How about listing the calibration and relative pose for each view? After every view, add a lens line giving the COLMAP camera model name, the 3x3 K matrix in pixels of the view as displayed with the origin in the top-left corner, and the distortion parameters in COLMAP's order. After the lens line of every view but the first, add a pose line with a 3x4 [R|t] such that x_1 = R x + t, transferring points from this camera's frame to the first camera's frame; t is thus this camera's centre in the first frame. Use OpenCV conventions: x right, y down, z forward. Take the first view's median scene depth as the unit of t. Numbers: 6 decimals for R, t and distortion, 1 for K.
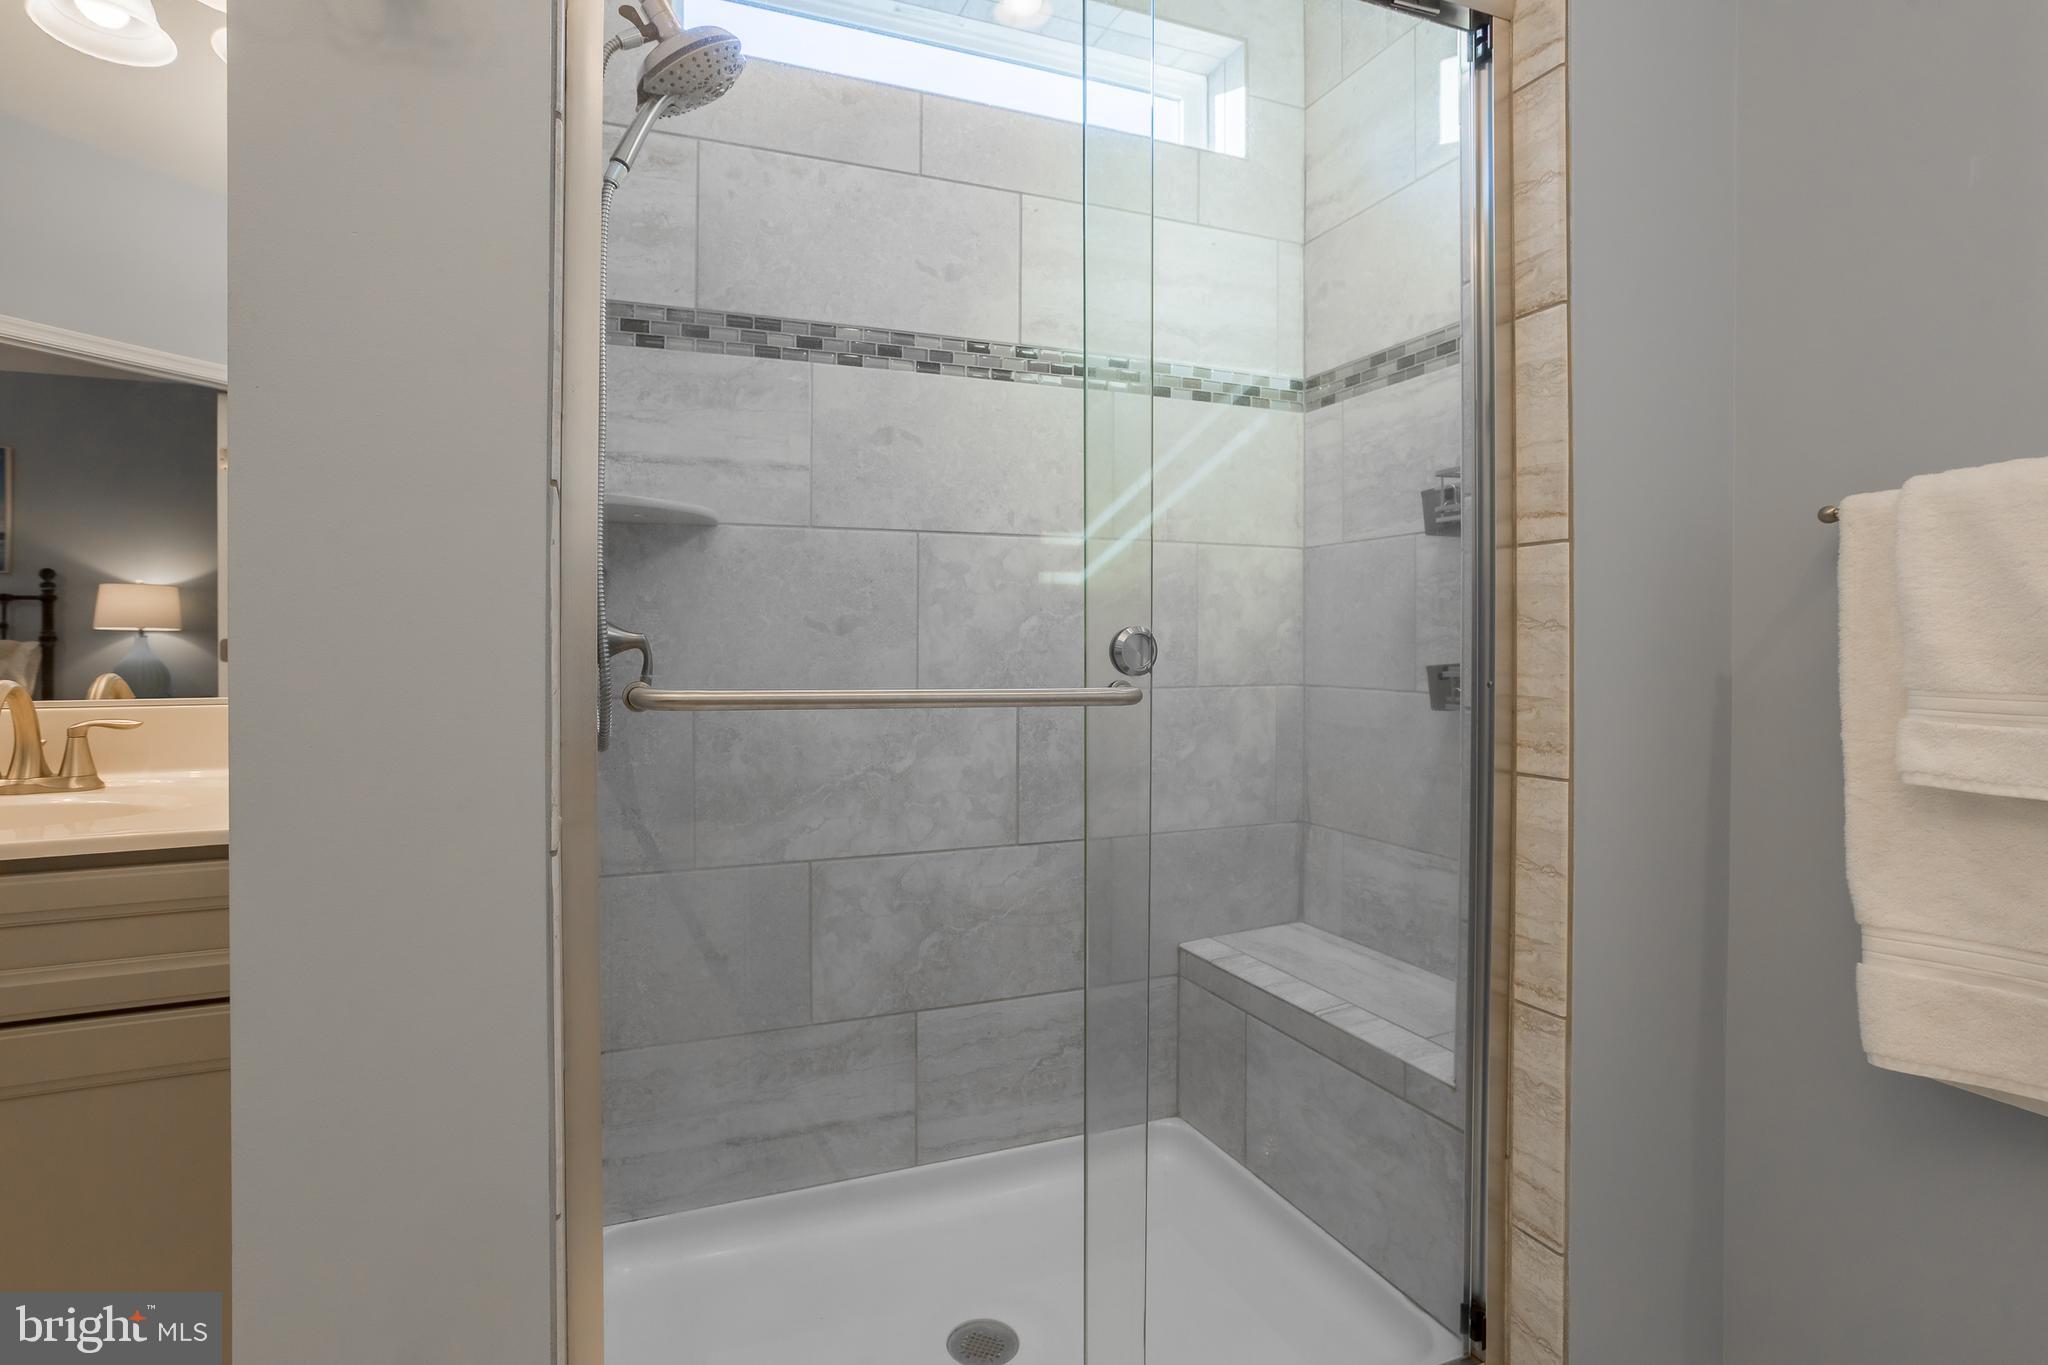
lens RADIAL K [[1008.4, 0, 934.4], [0, 1008.4, 646.6], [0, 0, 1]] dist [-0.015522, 0.004910]
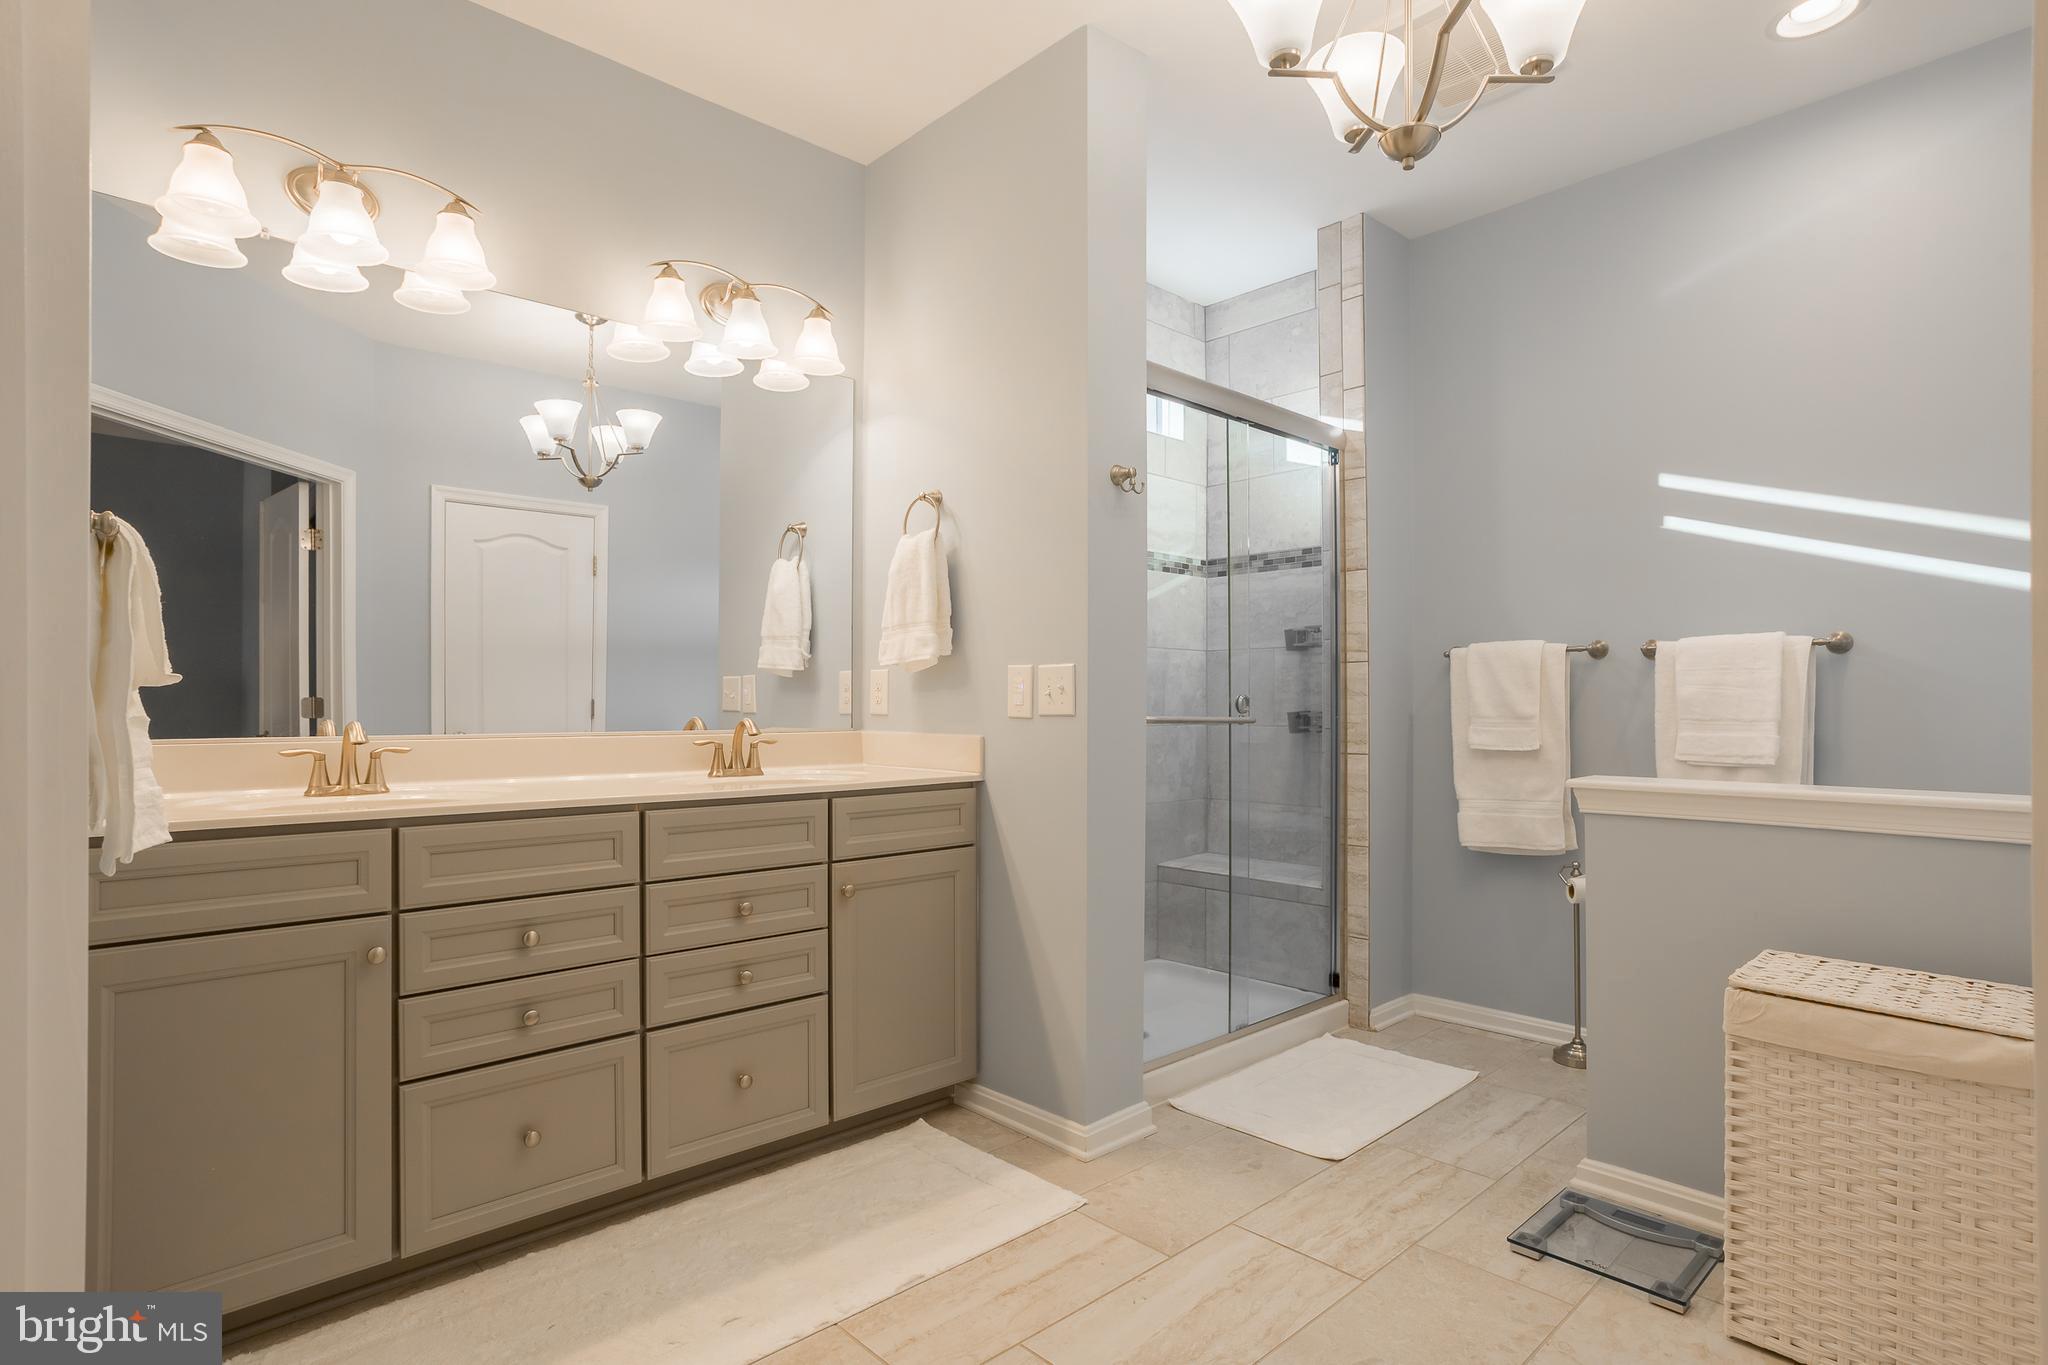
lens RADIAL K [[1008.4, 0, 1028.0], [0, 1008.4, 692.4], [0, 0, 1]] dist [-0.015522, 0.004910]
pose [[0.923276, 0.002387, 0.384130, -1.105508], [0.003257, 0.999896, -0.014042, 0.007096], [-0.384124, 0.014216, 0.923172, -0.998516]]
